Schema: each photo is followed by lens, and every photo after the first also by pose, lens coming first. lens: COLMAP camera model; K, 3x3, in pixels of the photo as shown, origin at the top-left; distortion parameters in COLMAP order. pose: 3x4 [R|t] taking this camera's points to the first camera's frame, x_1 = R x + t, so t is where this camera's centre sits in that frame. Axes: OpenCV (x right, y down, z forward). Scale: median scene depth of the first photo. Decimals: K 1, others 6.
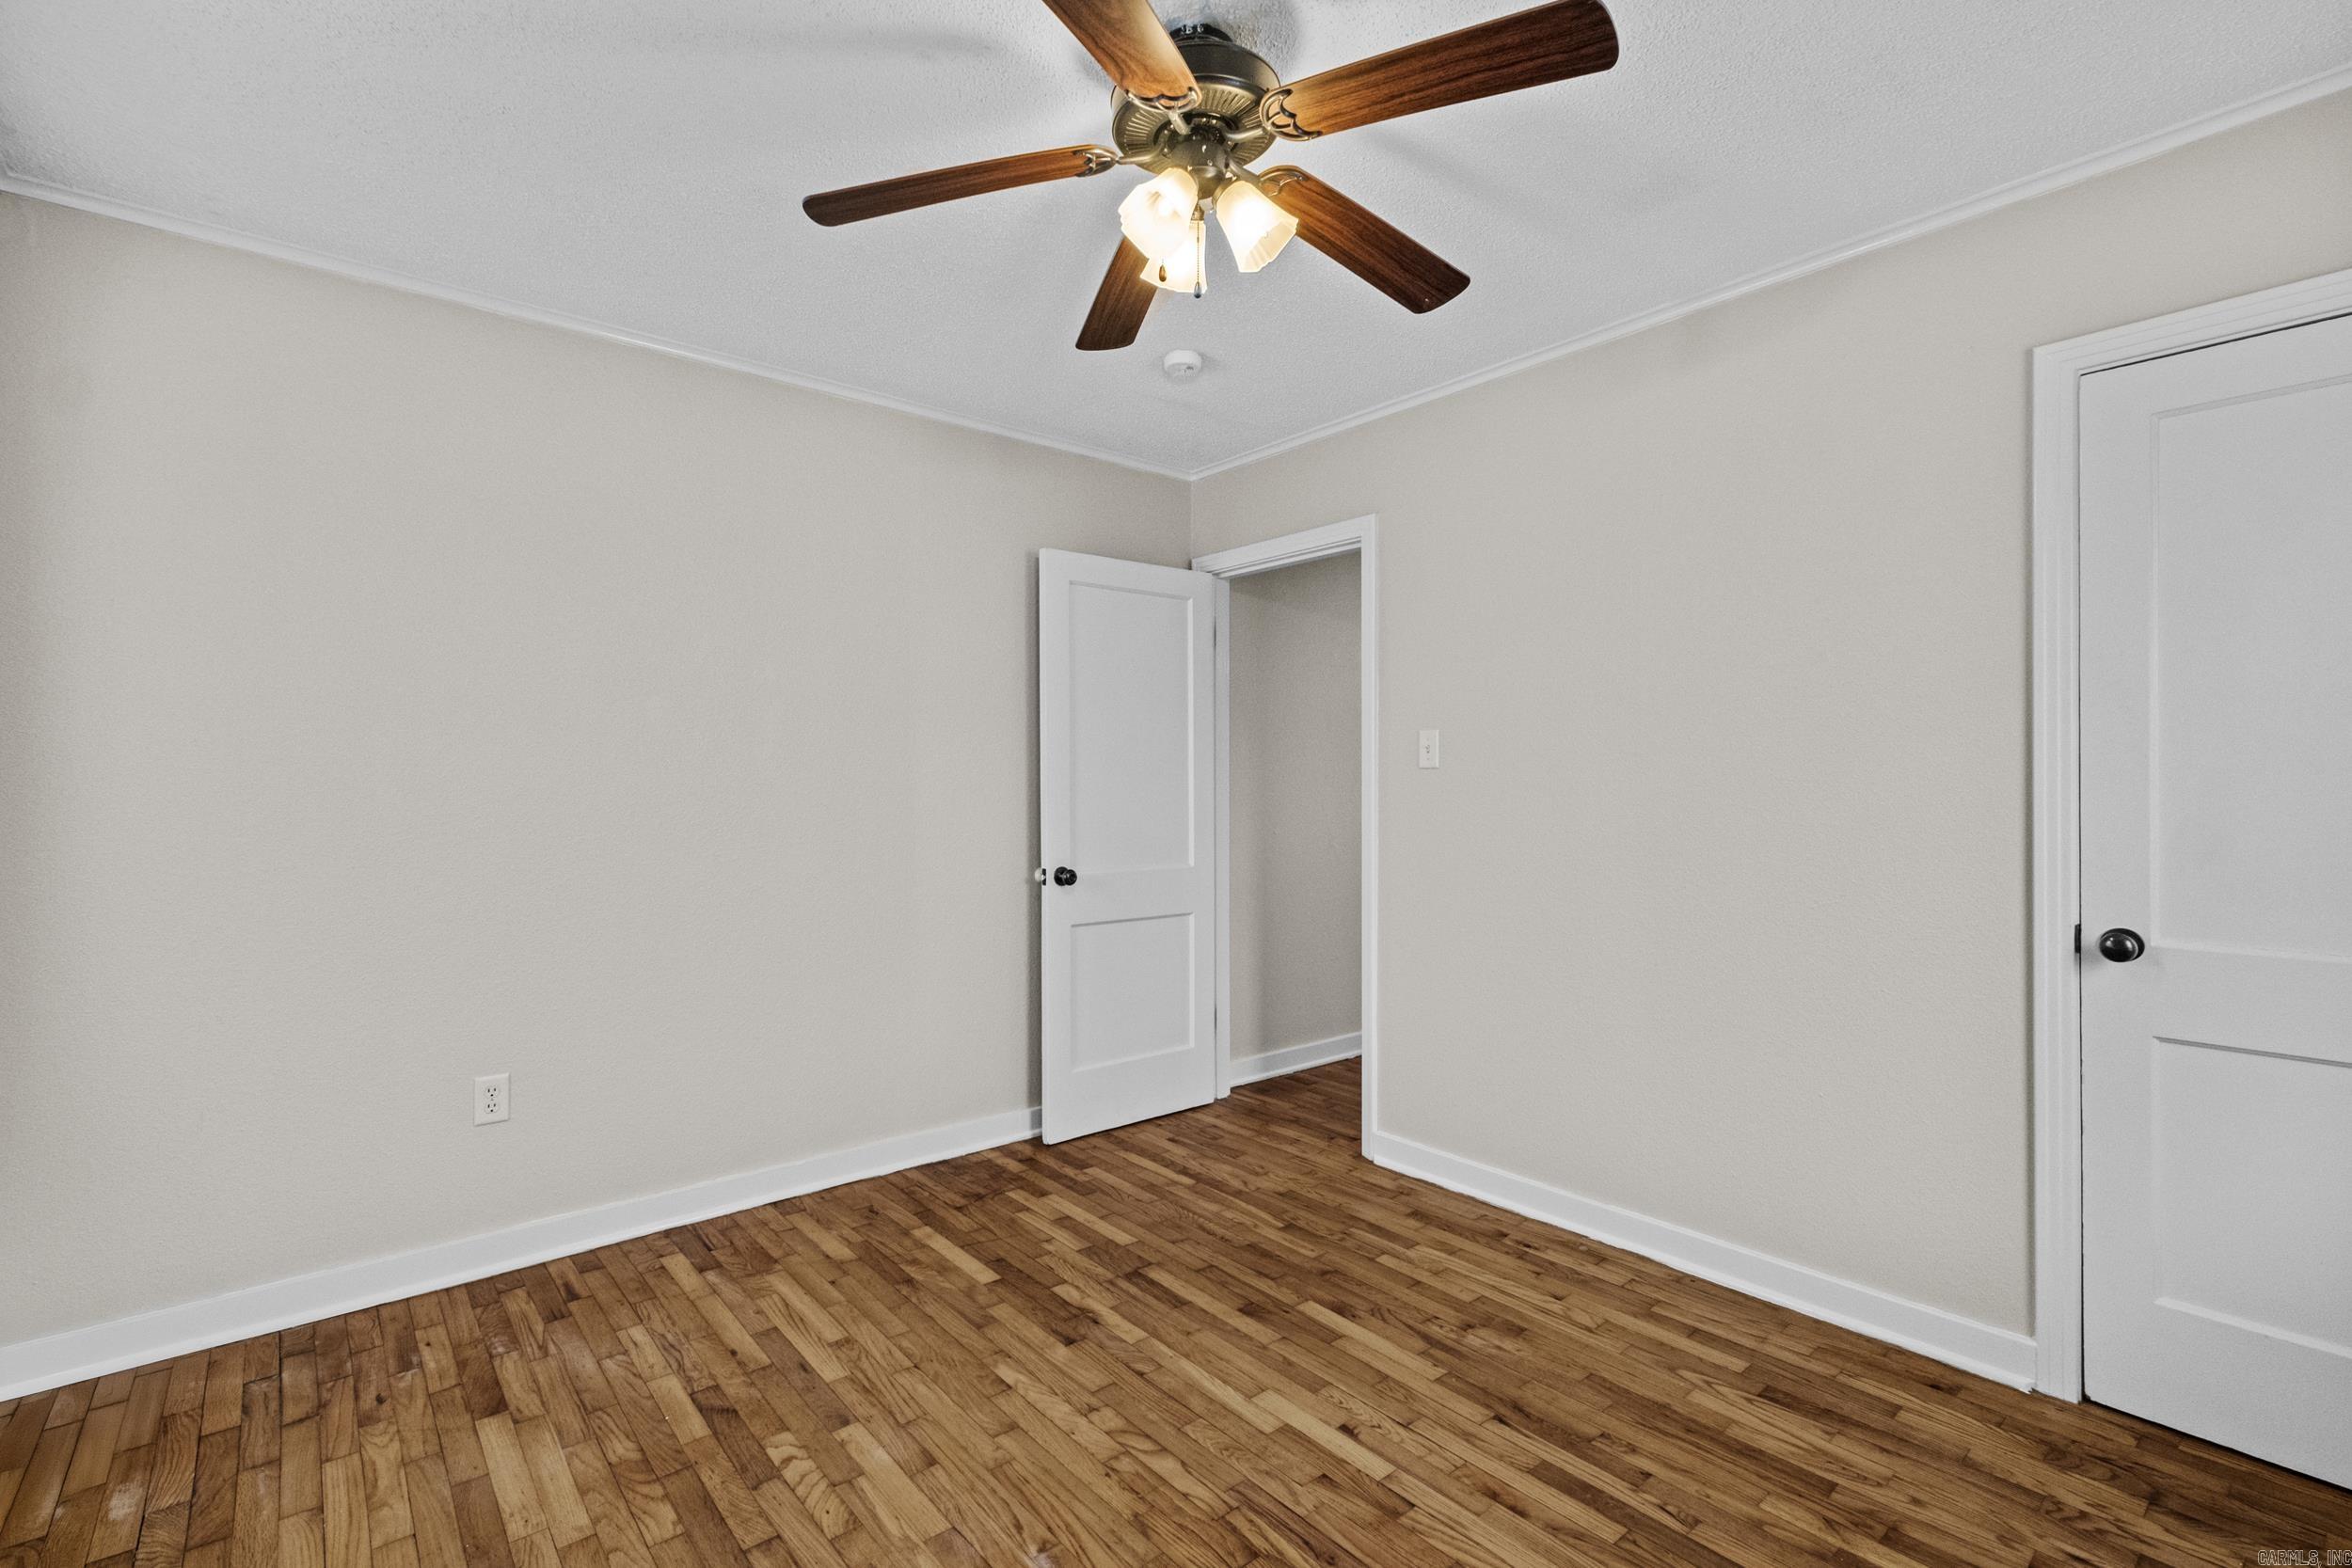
lens RADIAL K [[1040.1, 0, 1172.2], [0, 1040.1, 776.4], [0, 0, 1]] dist [0.003828, 0.001044]
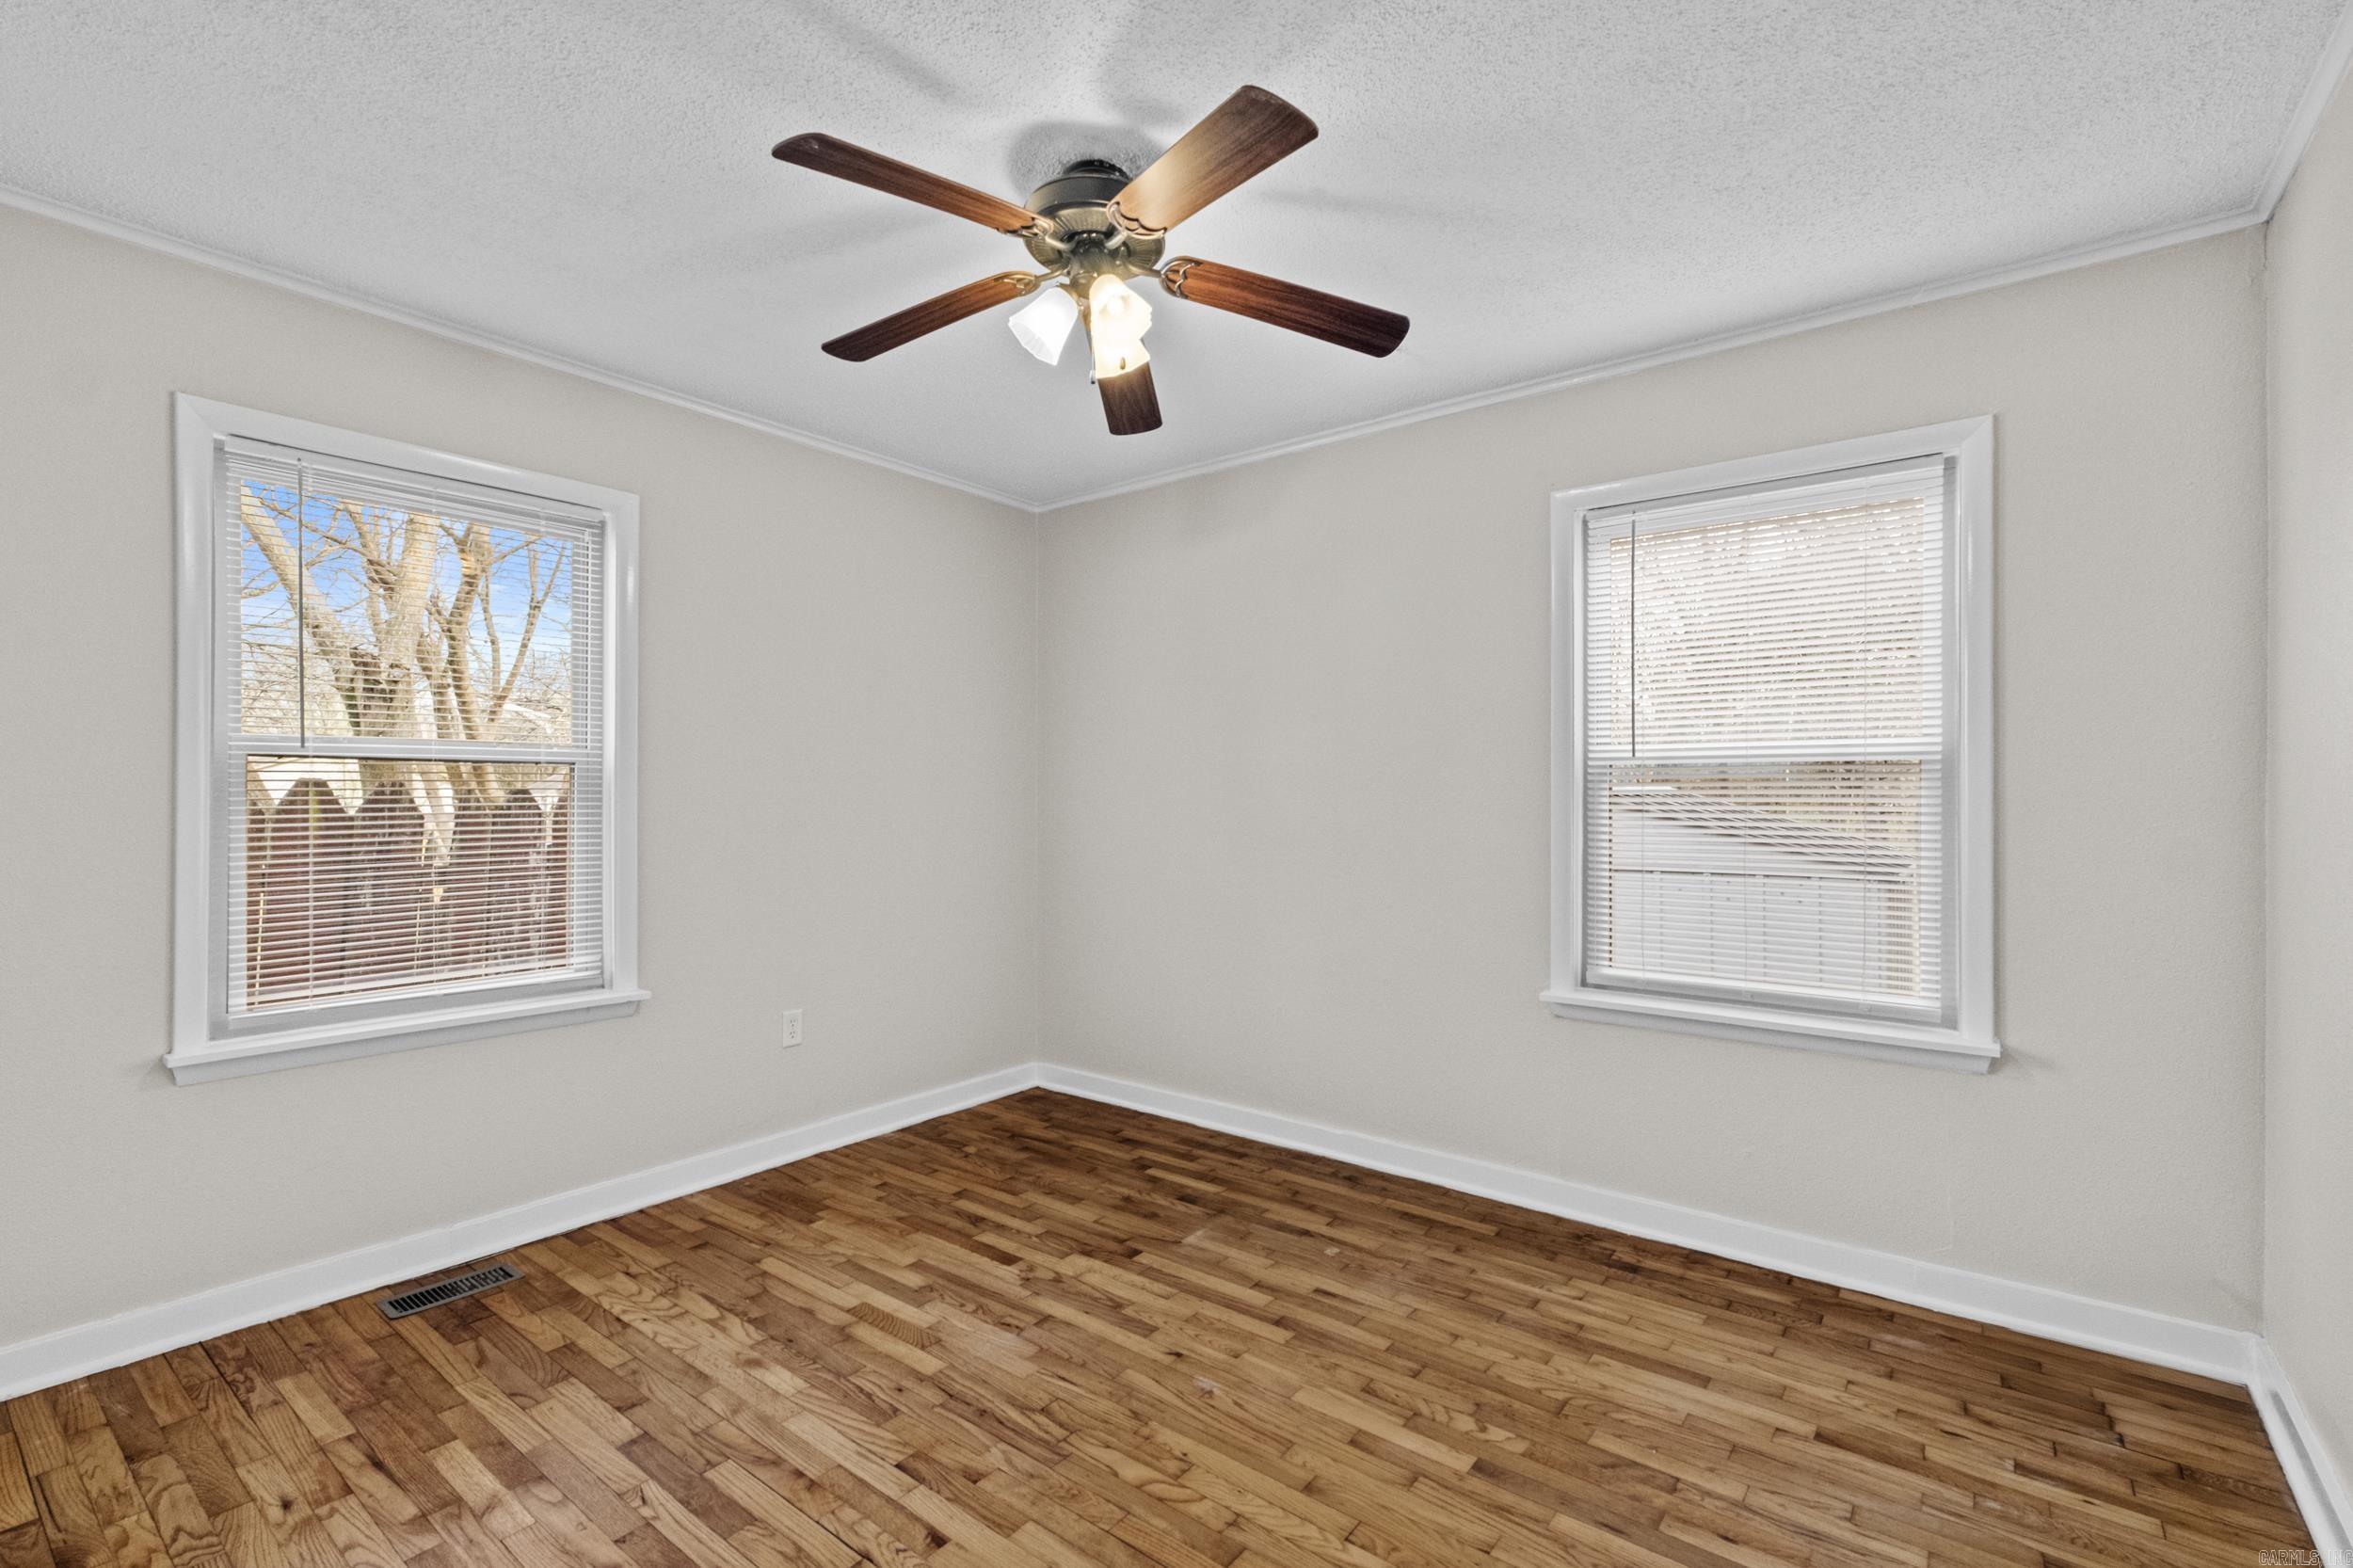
lens RADIAL K [[1040.6, 0, 1170.9], [0, 1040.6, 791.7], [0, 0, 1]] dist [0.003828, 0.001044]
pose [[-0.978791, -0.000045, -0.204863, 0.162085], [0.000419, 0.999997, -0.002221, 0.005443], [0.204862, -0.002260, -0.978788, 1.969700]]
